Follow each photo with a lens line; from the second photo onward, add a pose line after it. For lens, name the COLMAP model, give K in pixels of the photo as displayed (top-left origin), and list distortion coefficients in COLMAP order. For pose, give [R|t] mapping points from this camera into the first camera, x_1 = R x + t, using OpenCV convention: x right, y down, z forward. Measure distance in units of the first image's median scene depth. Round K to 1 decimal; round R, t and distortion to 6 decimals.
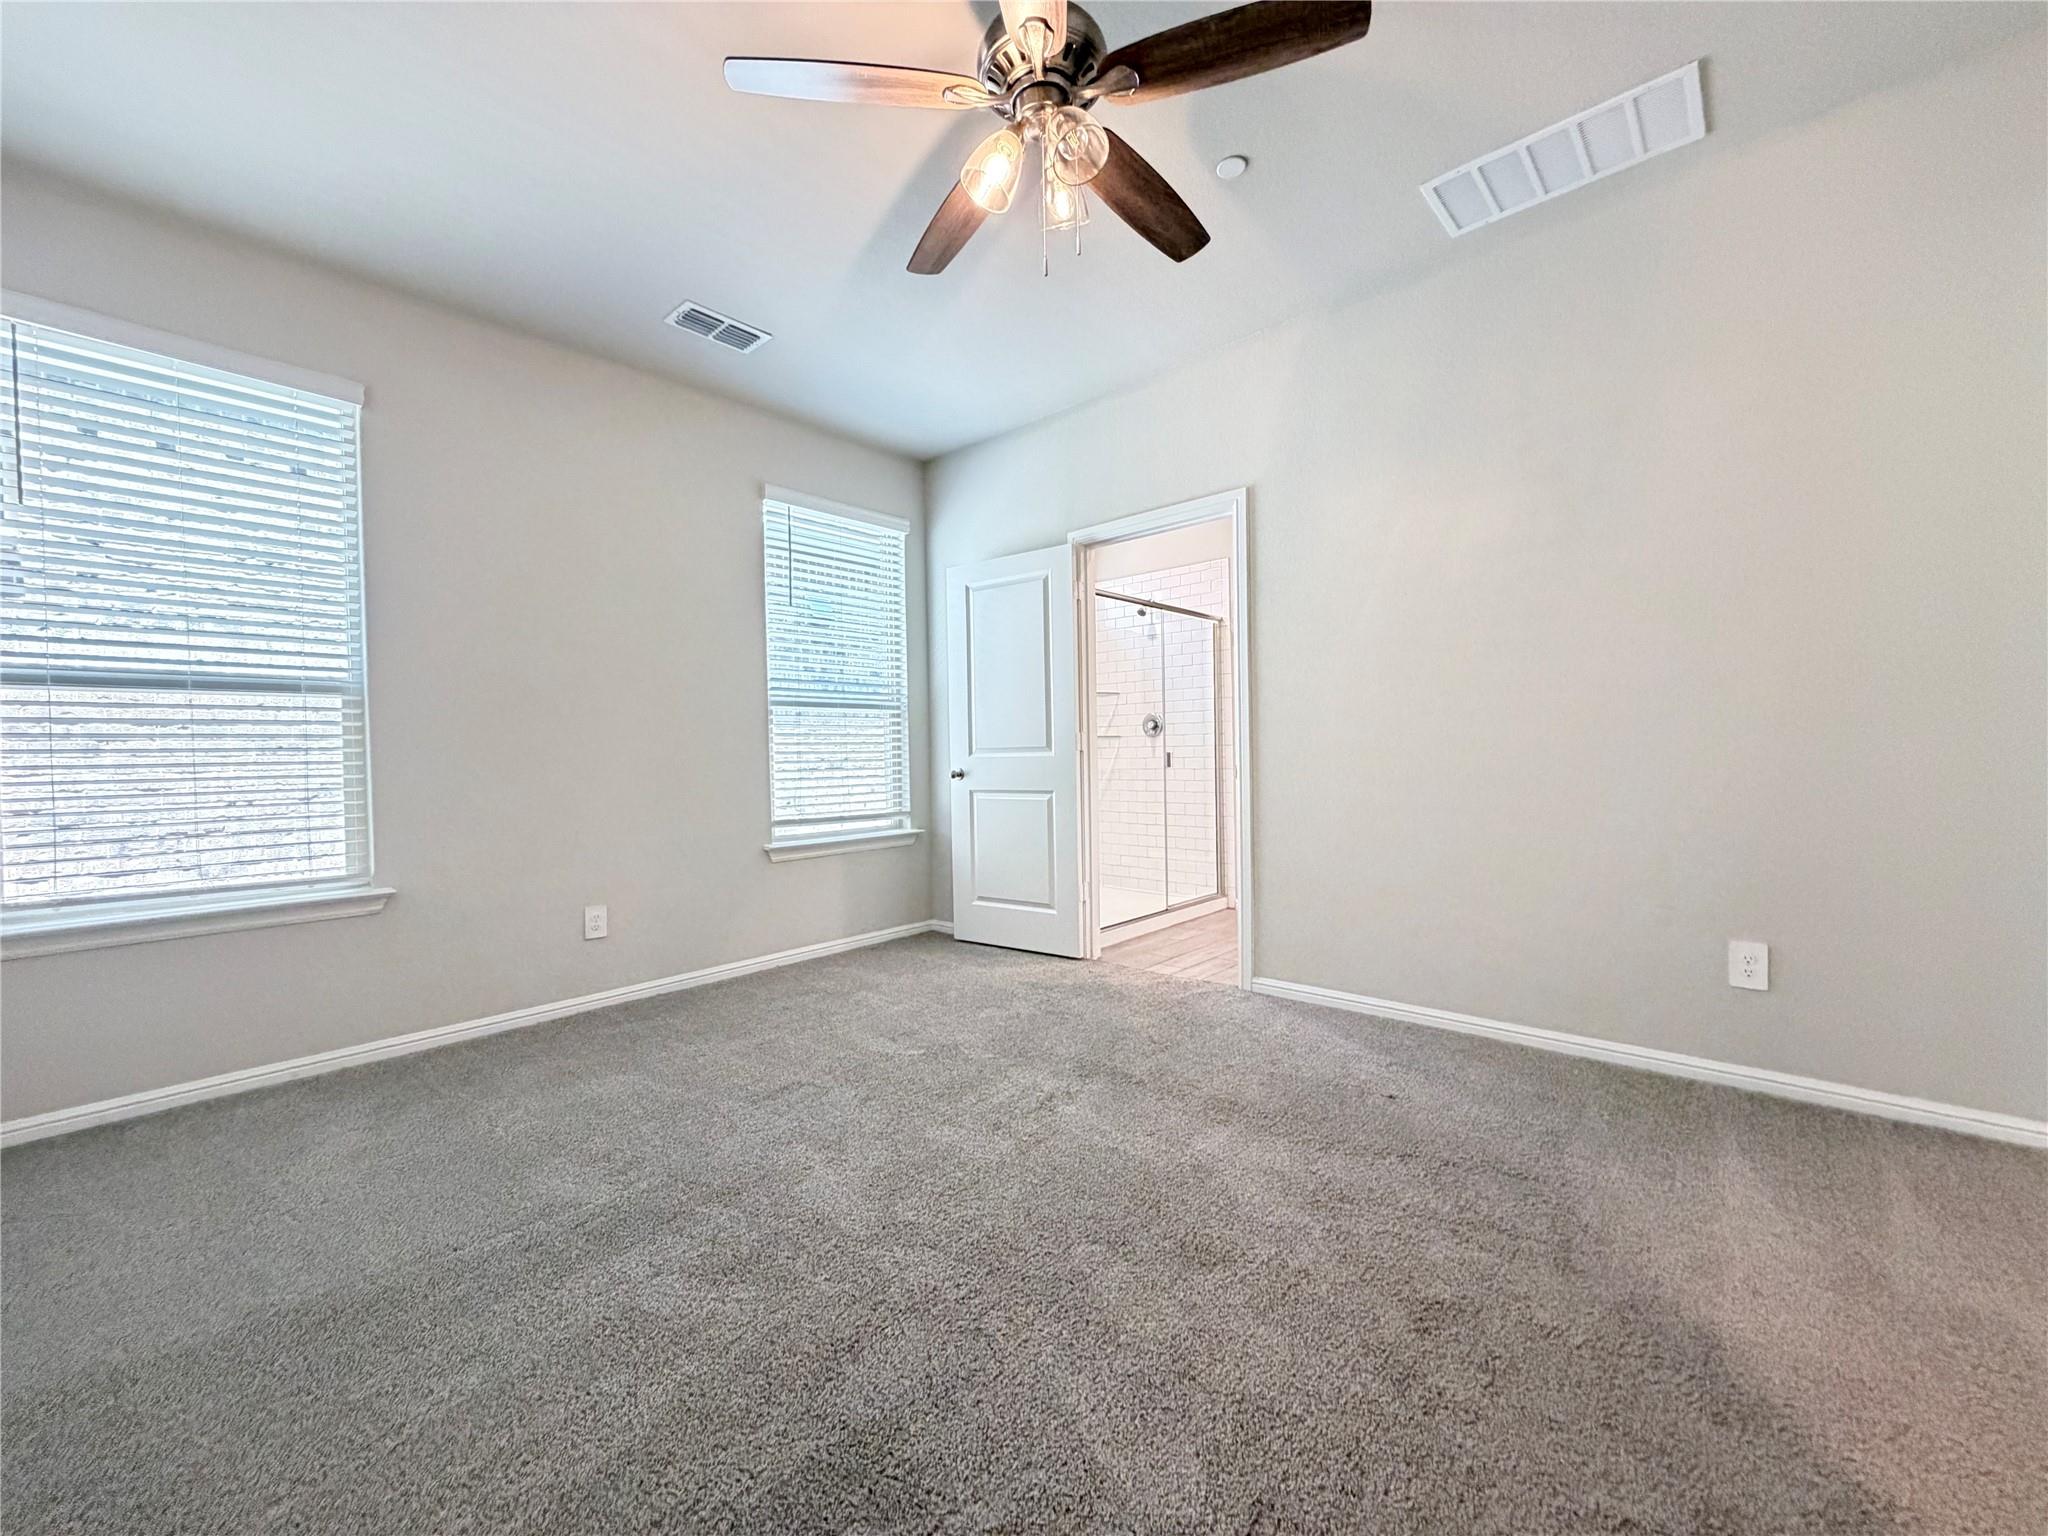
lens RADIAL K [[813.8, 0, 1024.0], [0, 813.8, 768.0], [0, 0, 1]] dist [0.000943, 0.000087]
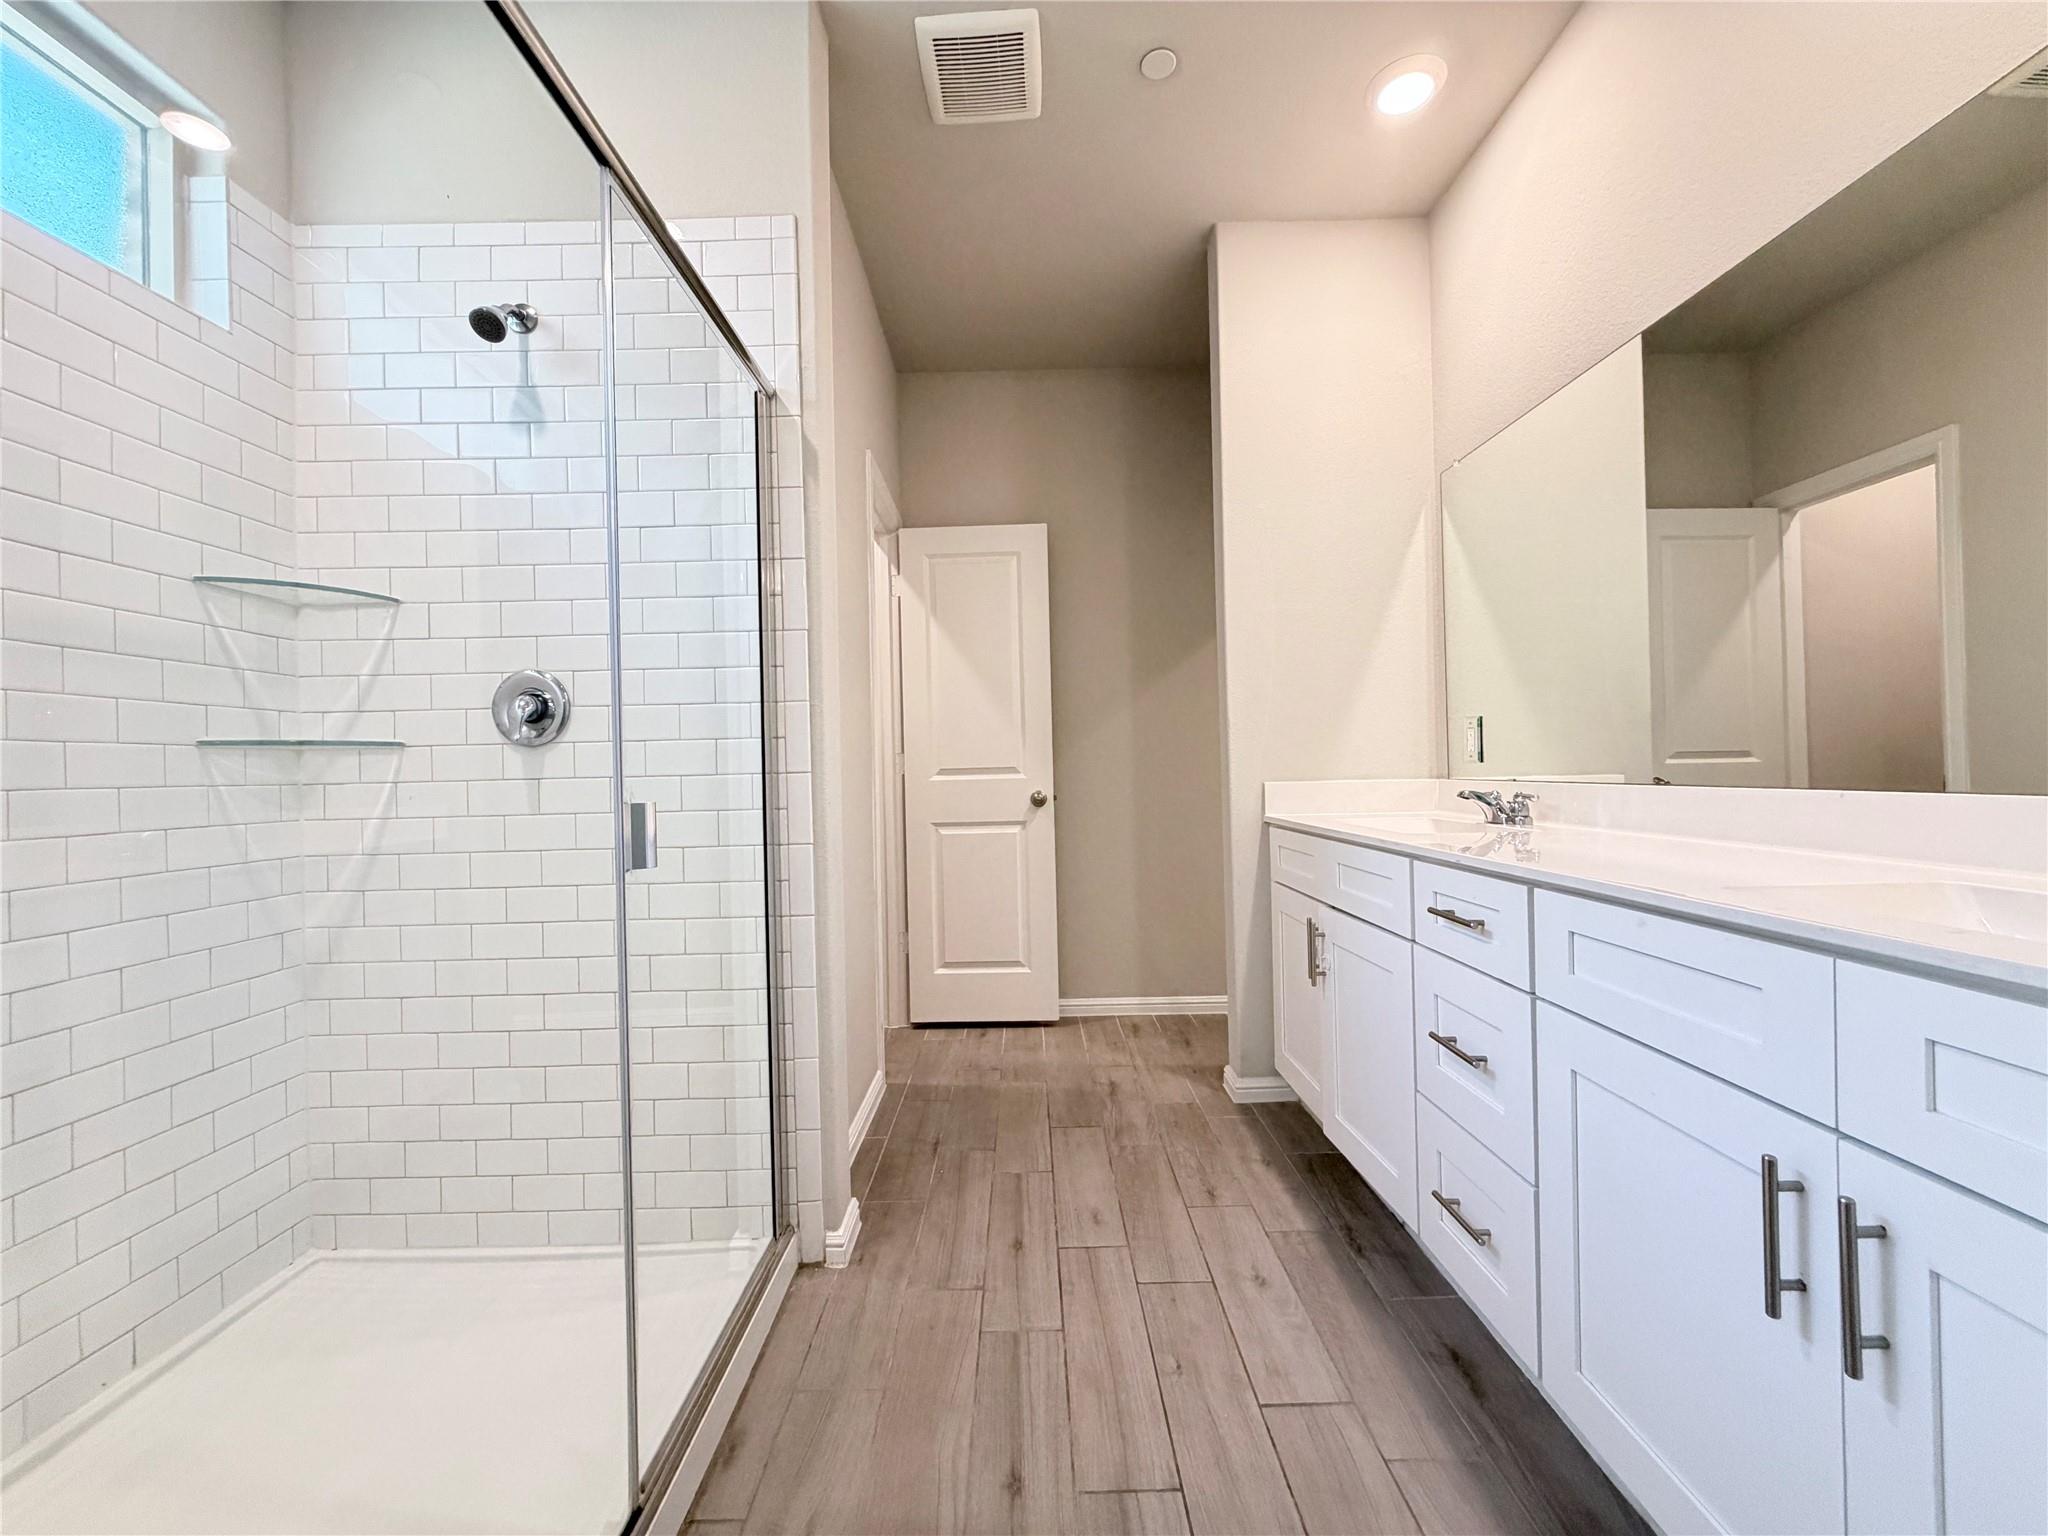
lens RADIAL K [[813.8, 0, 1024.0], [0, 813.8, 768.0], [0, 0, 1]] dist [0.000943, 0.000087]
pose [[0.746398, 0.006544, 0.665467, 0.092781], [0.021080, 0.999217, -0.033470, -0.015976], [-0.665165, 0.039010, 0.745676, 0.645289]]
